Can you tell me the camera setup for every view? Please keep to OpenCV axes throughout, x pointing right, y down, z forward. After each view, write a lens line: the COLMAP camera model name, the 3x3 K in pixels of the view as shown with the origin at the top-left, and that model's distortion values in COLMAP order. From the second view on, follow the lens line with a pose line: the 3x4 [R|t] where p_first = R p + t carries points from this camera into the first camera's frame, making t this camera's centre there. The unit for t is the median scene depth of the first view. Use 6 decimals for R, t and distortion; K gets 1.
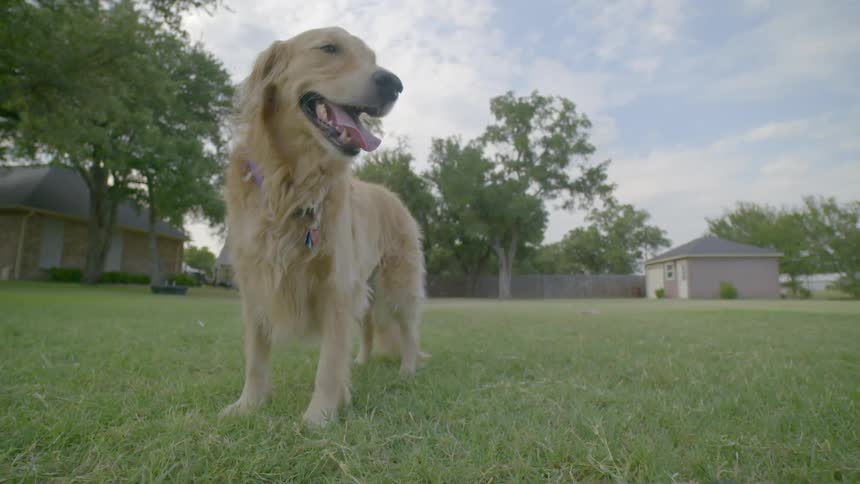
lens RADIAL K [[396.0, 0, 421.8], [0, 396.0, 240.2], [0, 0, 1]] dist [-0.120752, 0.037192]
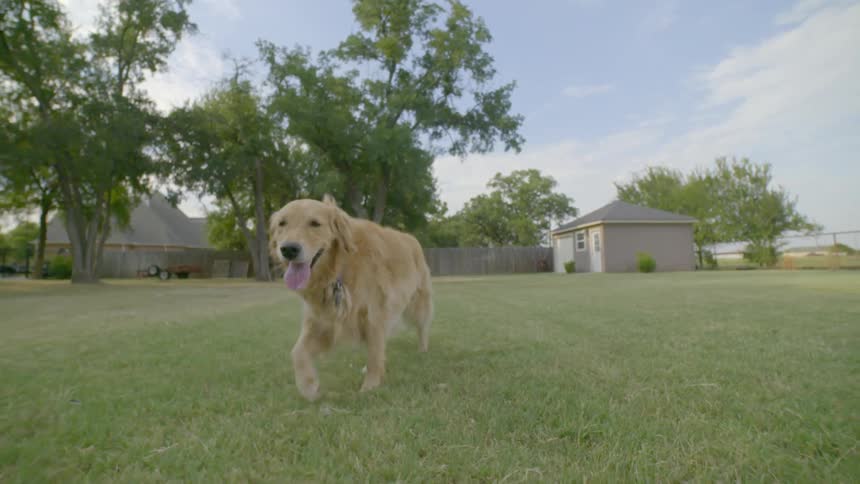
lens RADIAL K [[396.0, 0, 421.8], [0, 396.0, 240.2], [0, 0, 1]] dist [-0.120752, 0.037192]
pose [[0.975326, -0.017532, 0.220074, 0.092289], [0.004220, 0.998140, 0.060813, 0.020891], [-0.220731, -0.058384, 0.973586, 0.186488]]
